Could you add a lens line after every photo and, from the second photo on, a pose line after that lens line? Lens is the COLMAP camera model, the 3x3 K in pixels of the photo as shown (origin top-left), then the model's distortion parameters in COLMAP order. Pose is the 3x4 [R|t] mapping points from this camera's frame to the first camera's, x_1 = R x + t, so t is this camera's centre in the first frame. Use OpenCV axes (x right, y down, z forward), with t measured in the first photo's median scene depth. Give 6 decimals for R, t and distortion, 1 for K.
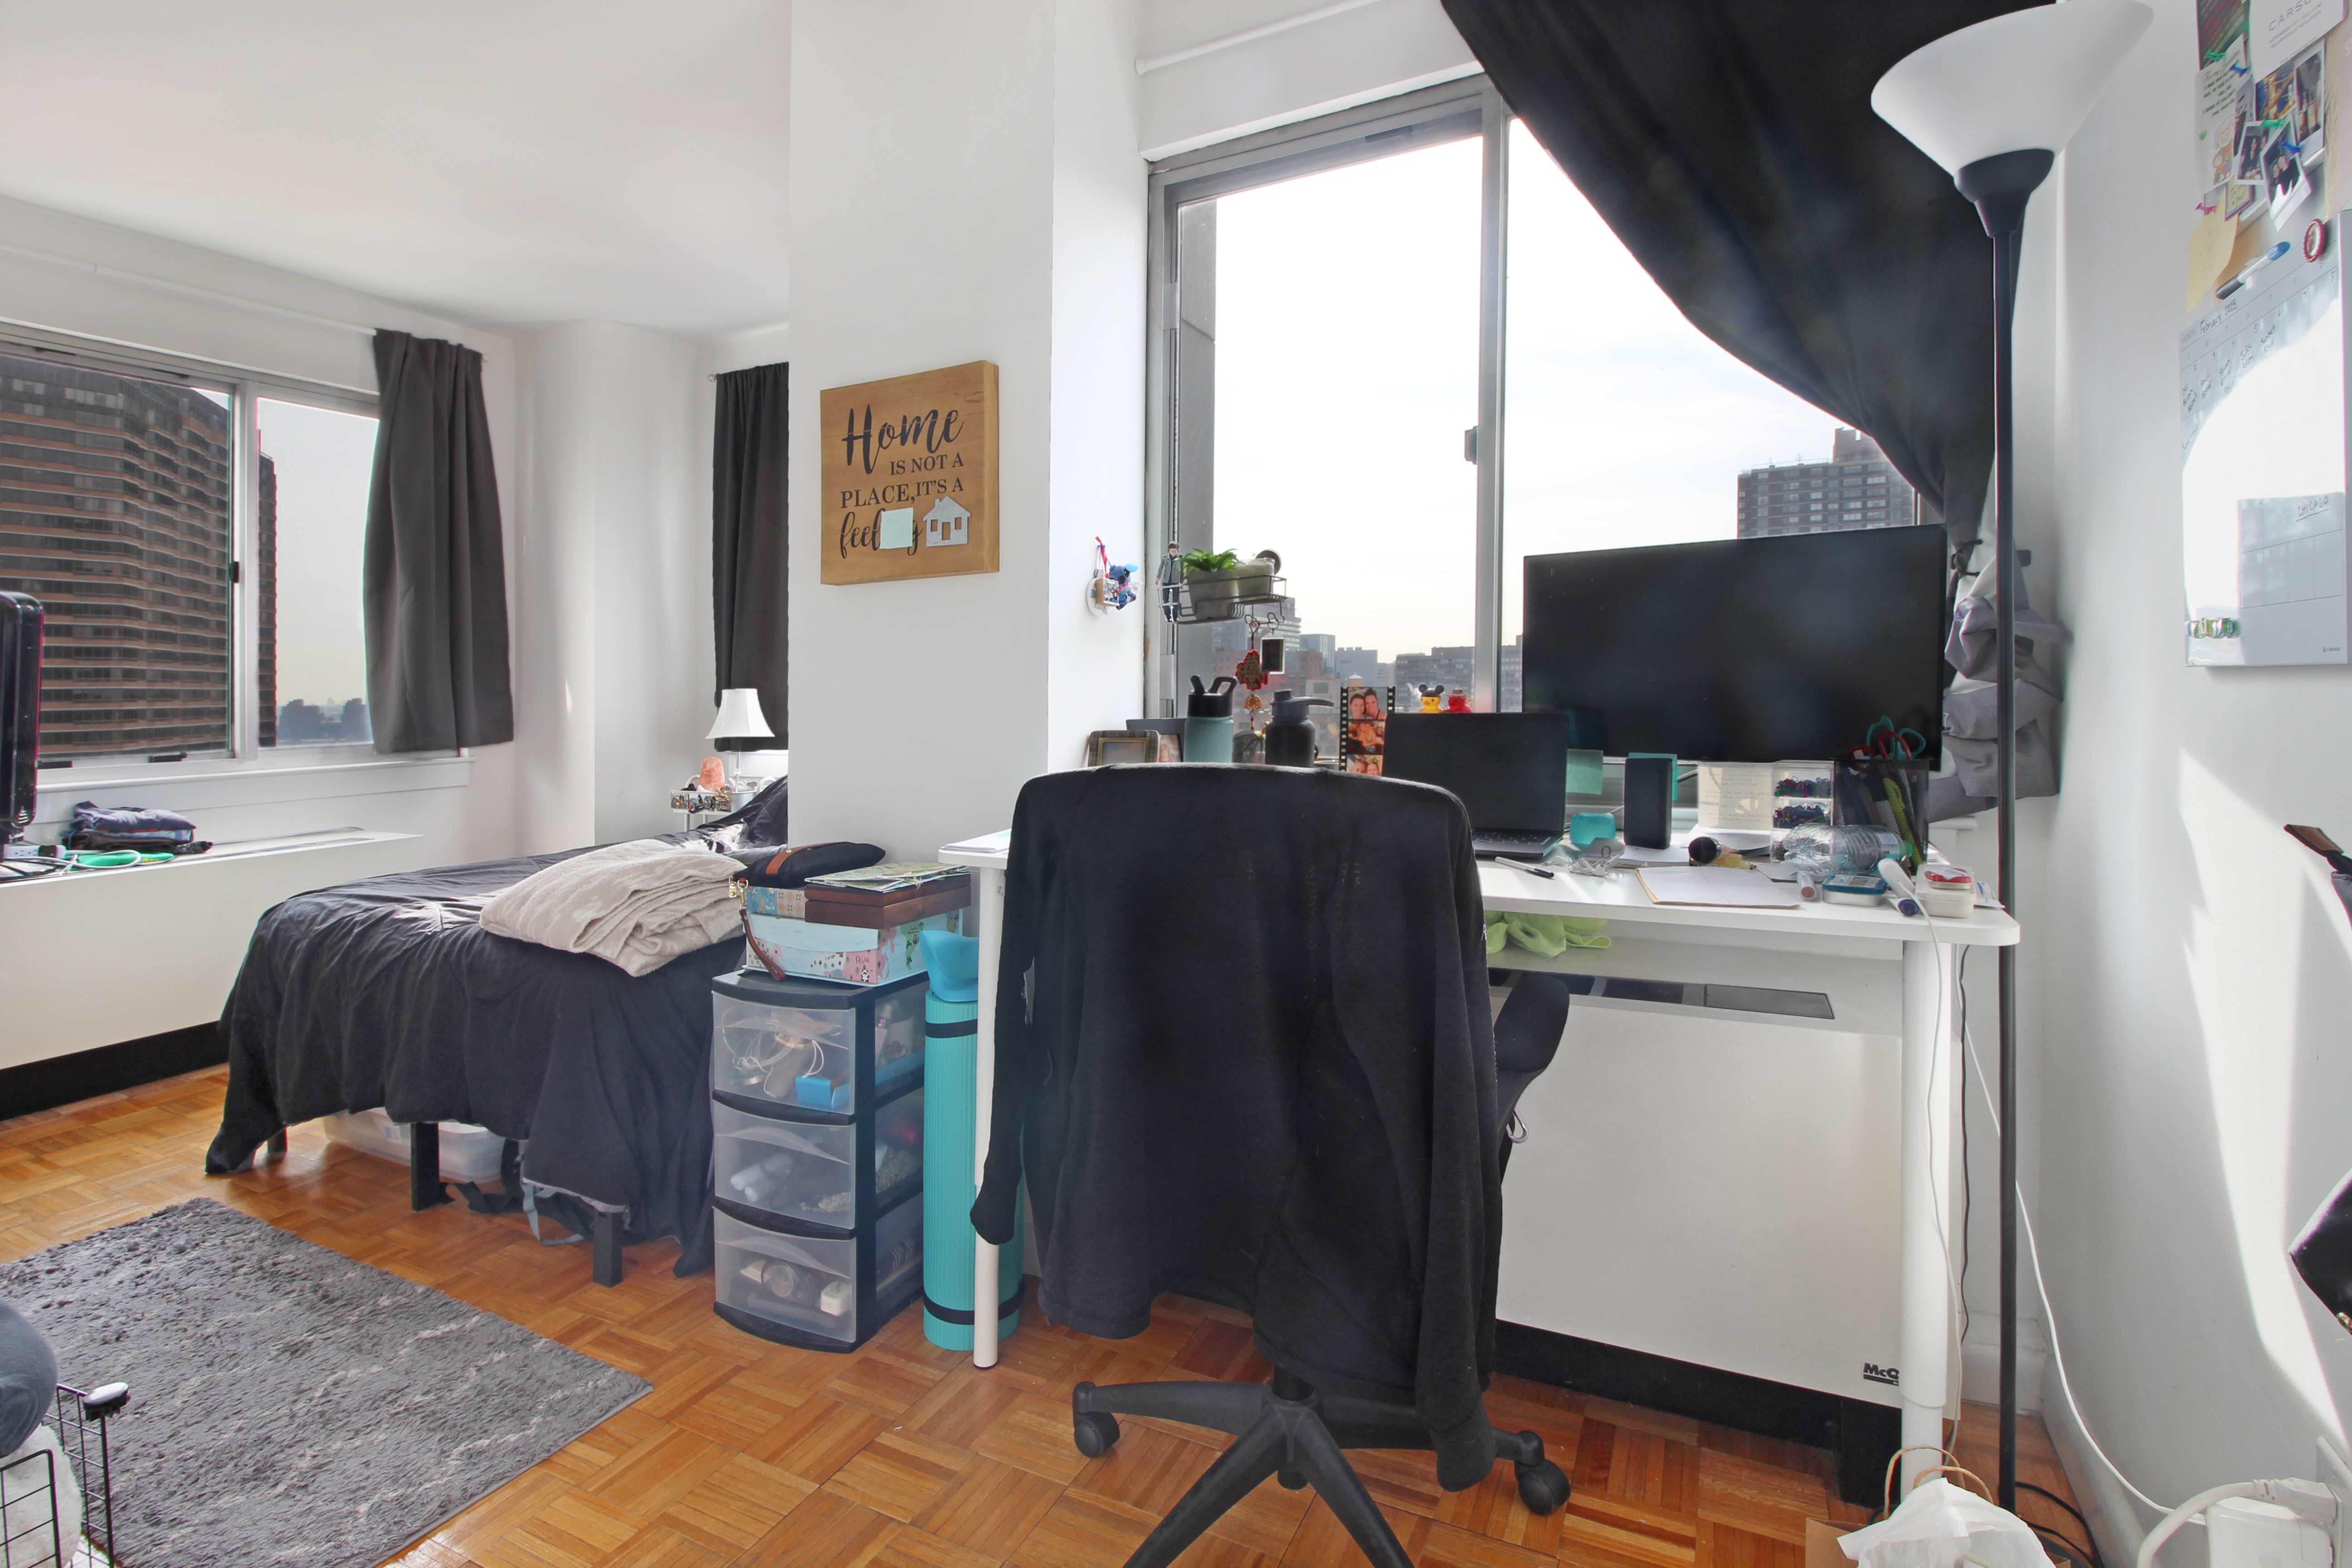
lens RADIAL K [[1122.8, 0, 1175.6], [0, 1122.8, 683.2], [0, 0, 1]] dist [-0.000562, -0.011320]
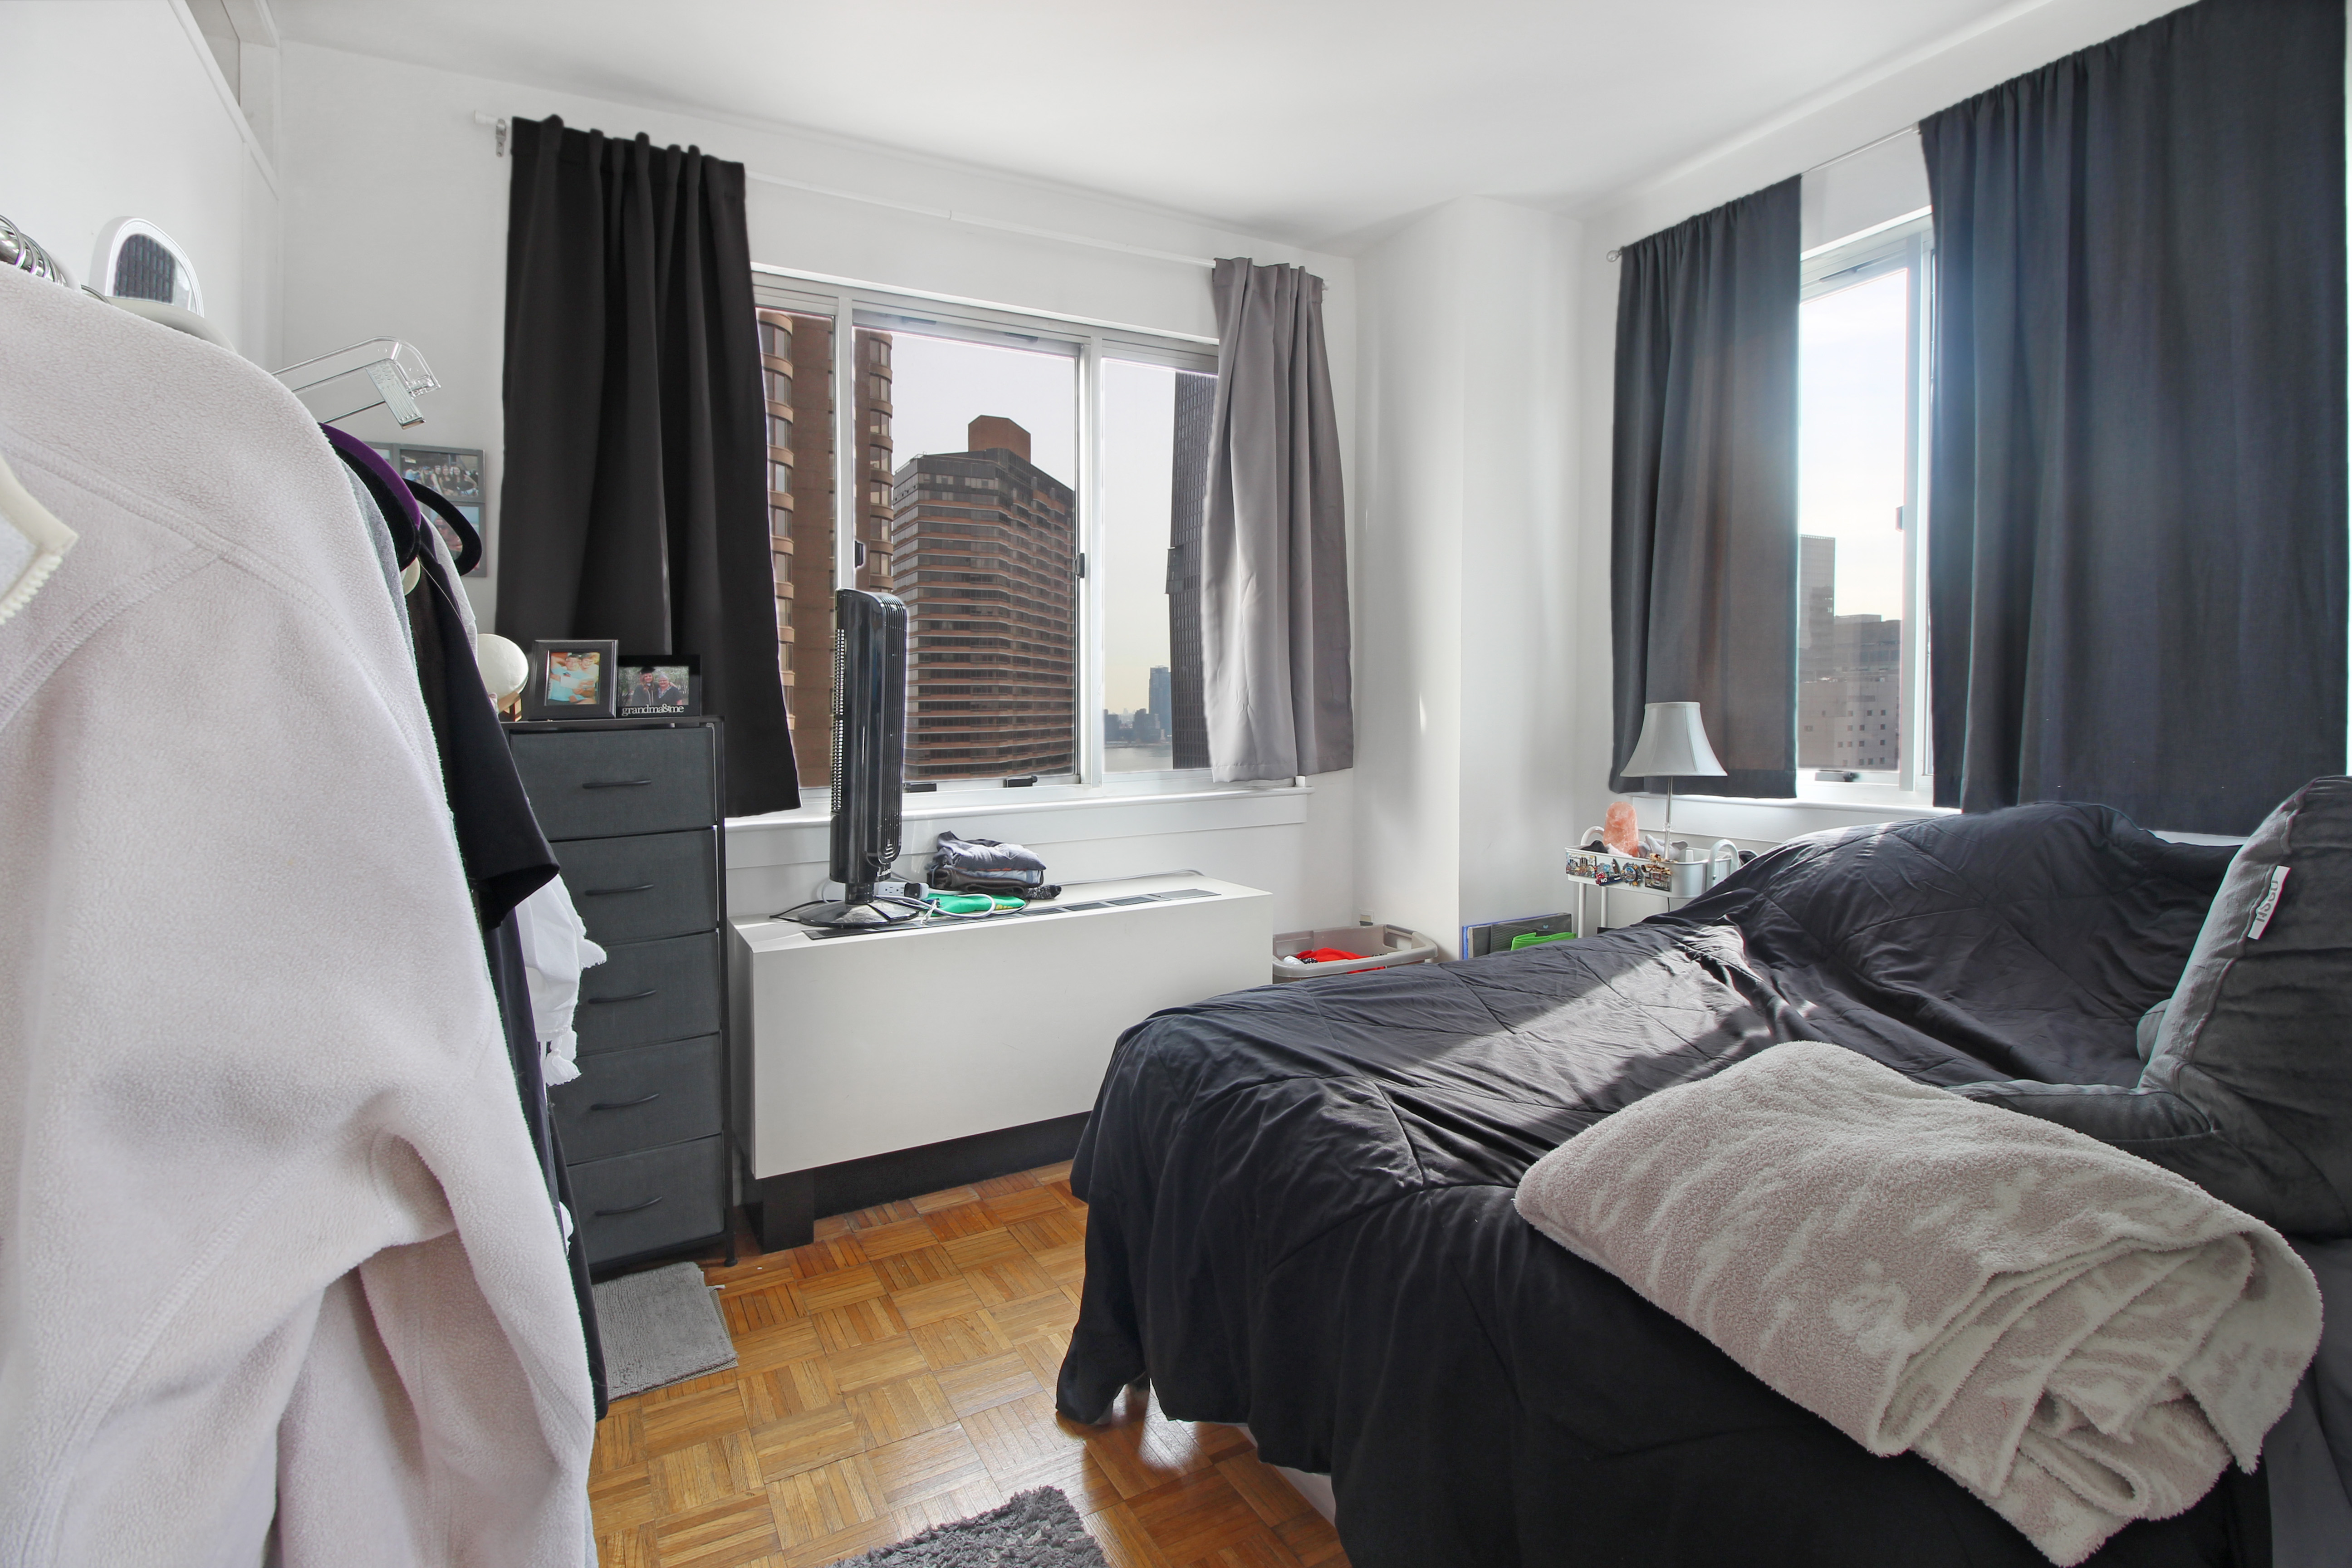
lens RADIAL K [[1122.8, 0, 1175.6], [0, 1122.8, 683.2], [0, 0, 1]] dist [-0.000562, -0.011320]
pose [[0.823770, -0.009363, -0.566847, -0.310432], [0.003372, 0.999927, -0.011616, -0.000100], [0.566914, 0.007657, 0.823741, 0.349218]]
